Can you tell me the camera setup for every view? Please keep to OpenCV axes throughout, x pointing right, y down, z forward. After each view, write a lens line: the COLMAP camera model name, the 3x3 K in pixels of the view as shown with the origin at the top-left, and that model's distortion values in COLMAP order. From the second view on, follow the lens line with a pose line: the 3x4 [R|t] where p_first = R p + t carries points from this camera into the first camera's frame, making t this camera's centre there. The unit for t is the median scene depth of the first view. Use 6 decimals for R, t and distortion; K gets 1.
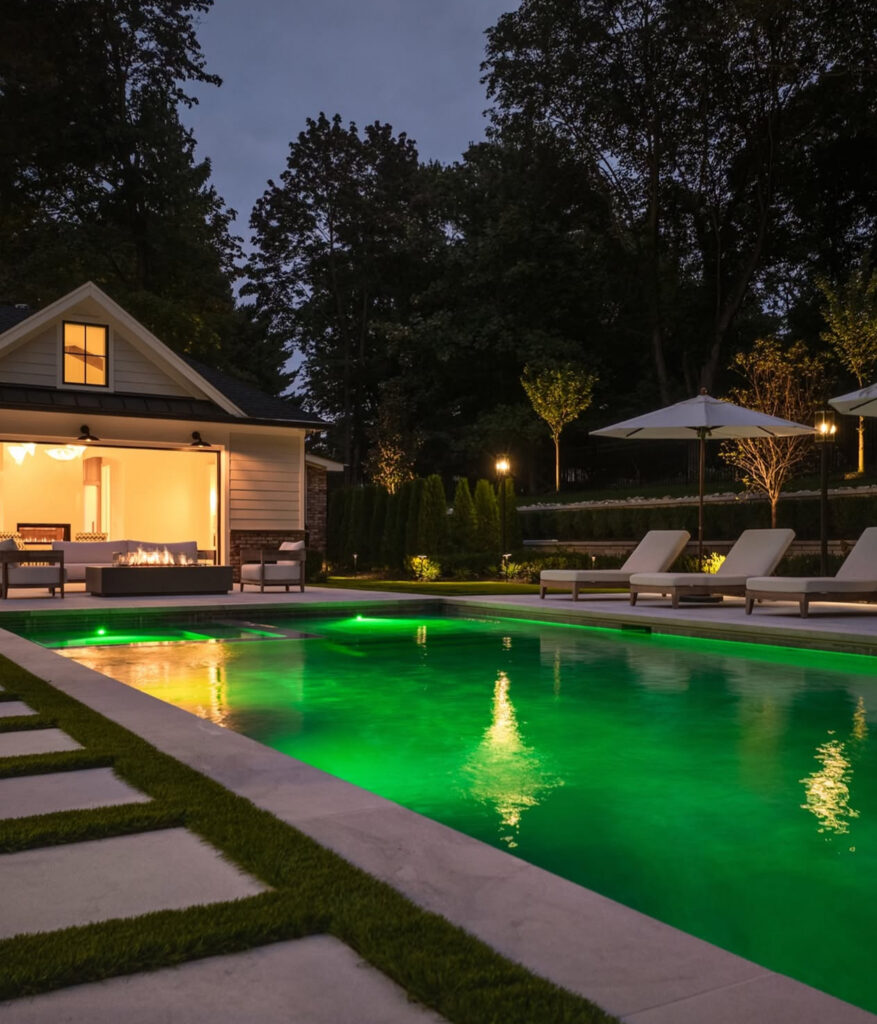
lens RADIAL K [[1045.9, 0, 436.4], [0, 1045.9, 545.2], [0, 0, 1]] dist [0.024976, -0.067977]
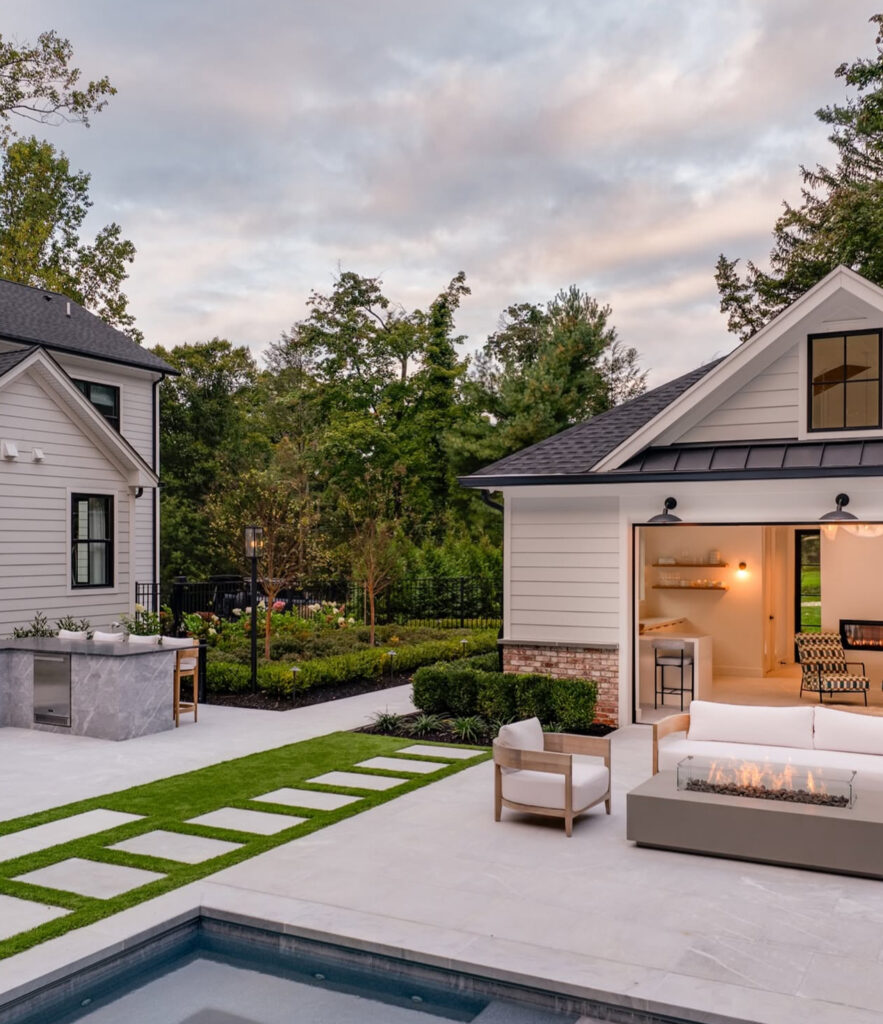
lens RADIAL K [[1045.9, 0, 439.4], [0, 1045.9, 545.2], [0, 0, 1]] dist [0.024976, -0.067977]
pose [[0.517892, -0.001758, -0.855444, 0.037209], [0.002215, 0.999997, -0.000714, -0.038806], [0.855443, -0.001525, 0.517894, 0.216470]]
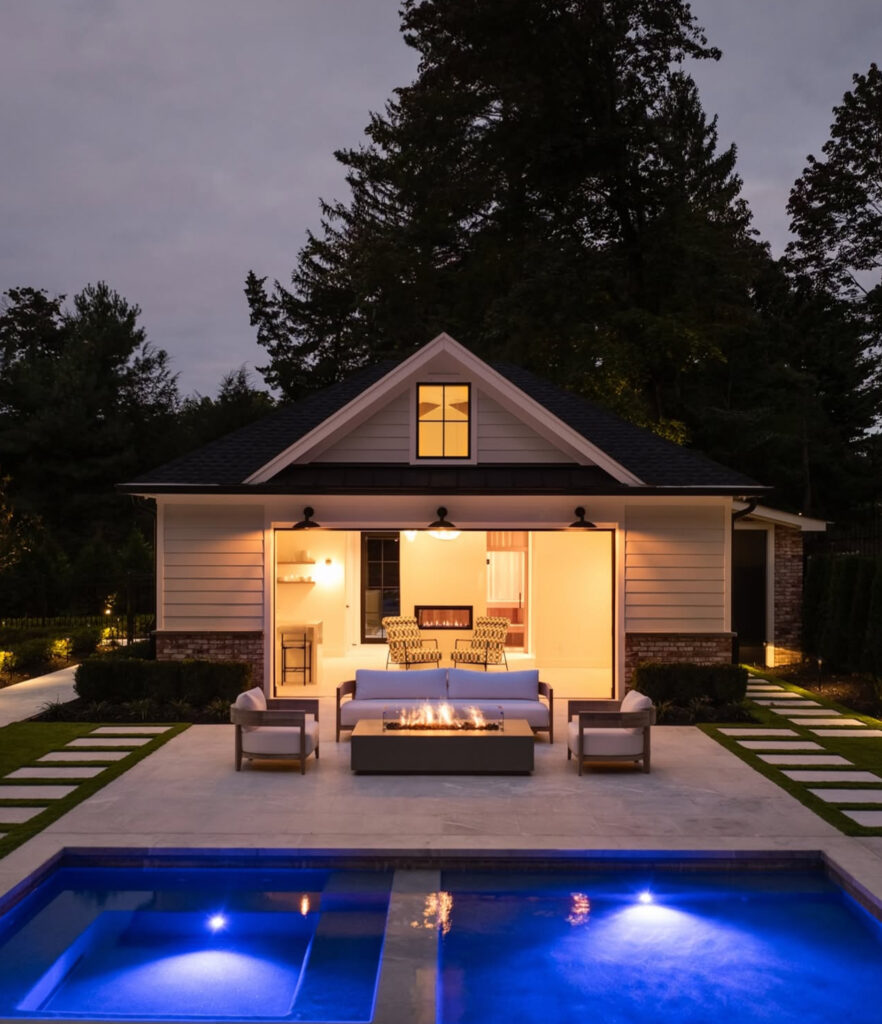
lens RADIAL K [[1045.9, 0, 438.9], [0, 1045.9, 545.2], [0, 0, 1]] dist [0.024976, -0.067977]
pose [[0.853757, 0.001692, -0.520669, 0.042340], [0.000299, 0.999993, 0.003741, -0.040881], [0.520672, -0.003350, 0.853751, 0.138178]]
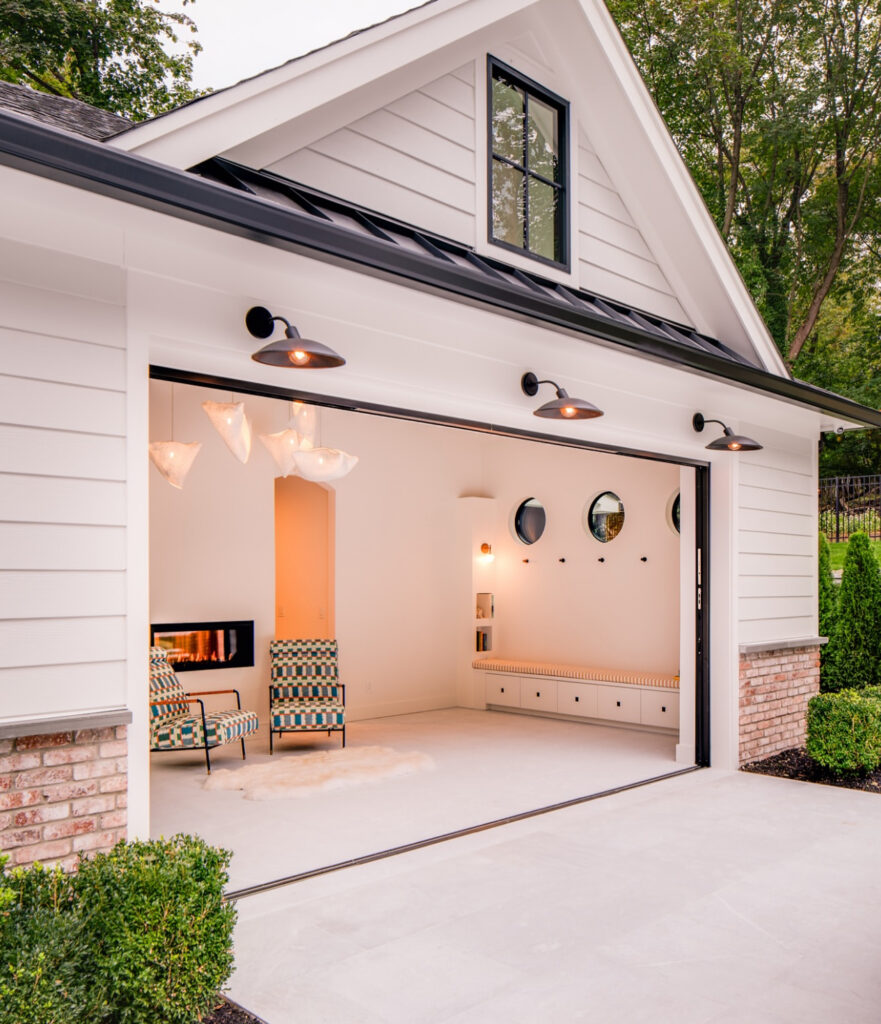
lens RADIAL K [[903.6, 0, 418.3], [0, 903.6, 581.8], [0, 0, 1]] dist [0.000642, -0.003607]
pose [[0.974876, -0.001005, 0.222746, -0.204282], [-0.000276, 0.999984, 0.005723, -0.021939], [-0.222749, -0.005641, 0.974860, 0.333972]]
